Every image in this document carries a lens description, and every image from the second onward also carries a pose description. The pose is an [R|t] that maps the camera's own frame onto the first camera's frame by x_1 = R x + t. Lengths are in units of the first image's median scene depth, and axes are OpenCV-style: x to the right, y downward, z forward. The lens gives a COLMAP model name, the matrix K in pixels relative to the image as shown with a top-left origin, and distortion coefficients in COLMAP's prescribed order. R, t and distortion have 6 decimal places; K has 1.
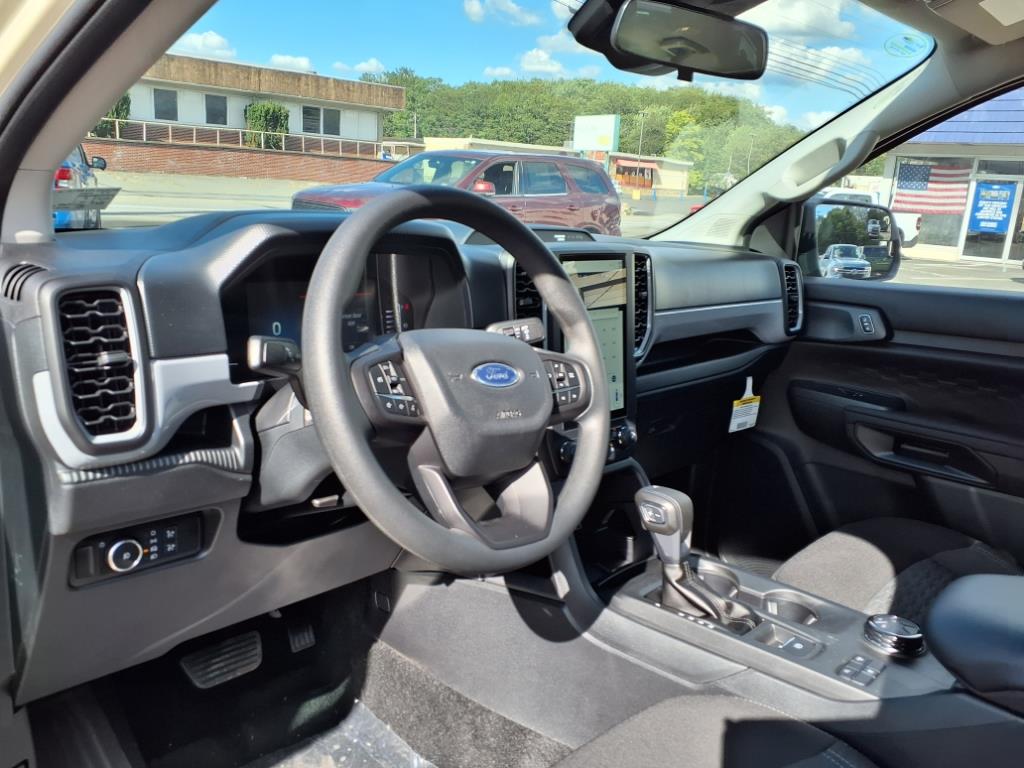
lens RADIAL K [[837.4, 0, 511.0], [0, 837.4, 390.9], [0, 0, 1]] dist [0.002450, -0.004514]
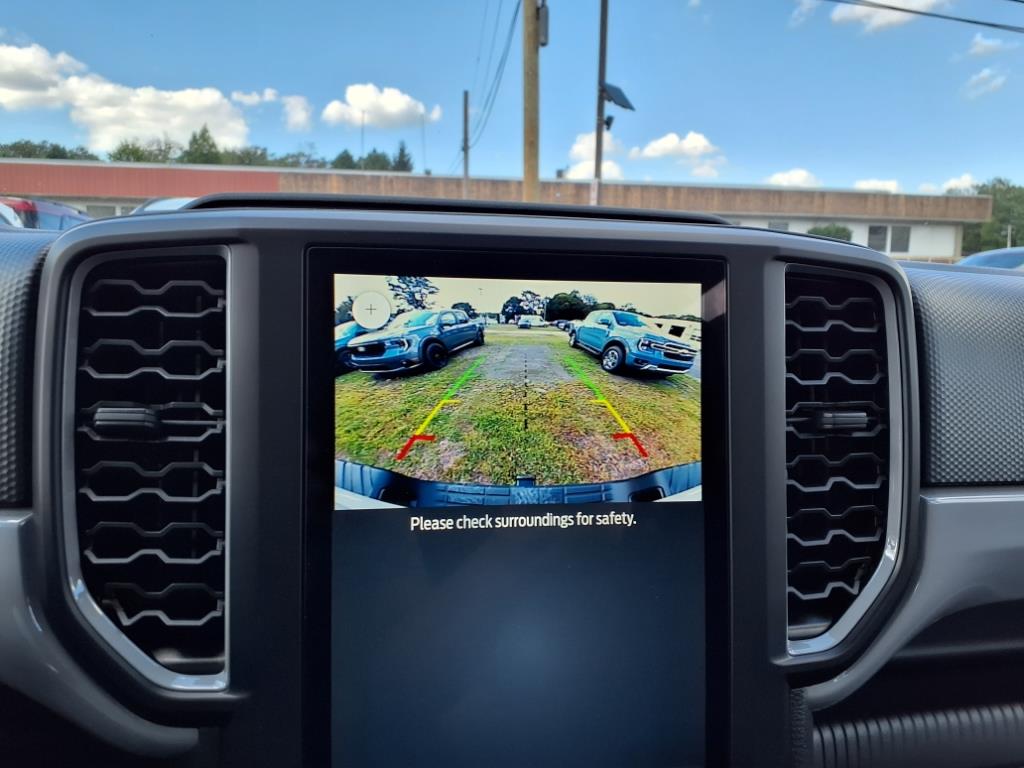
lens RADIAL K [[857.3, 0, 506.7], [0, 857.3, 384.8], [0, 0, 1]] dist [-0.007057, -0.016618]
pose [[0.805948, 0.015177, -0.591792, 0.222038], [-0.104851, 0.987526, -0.117468, -0.081491], [0.582627, 0.156723, 0.797486, 0.702053]]
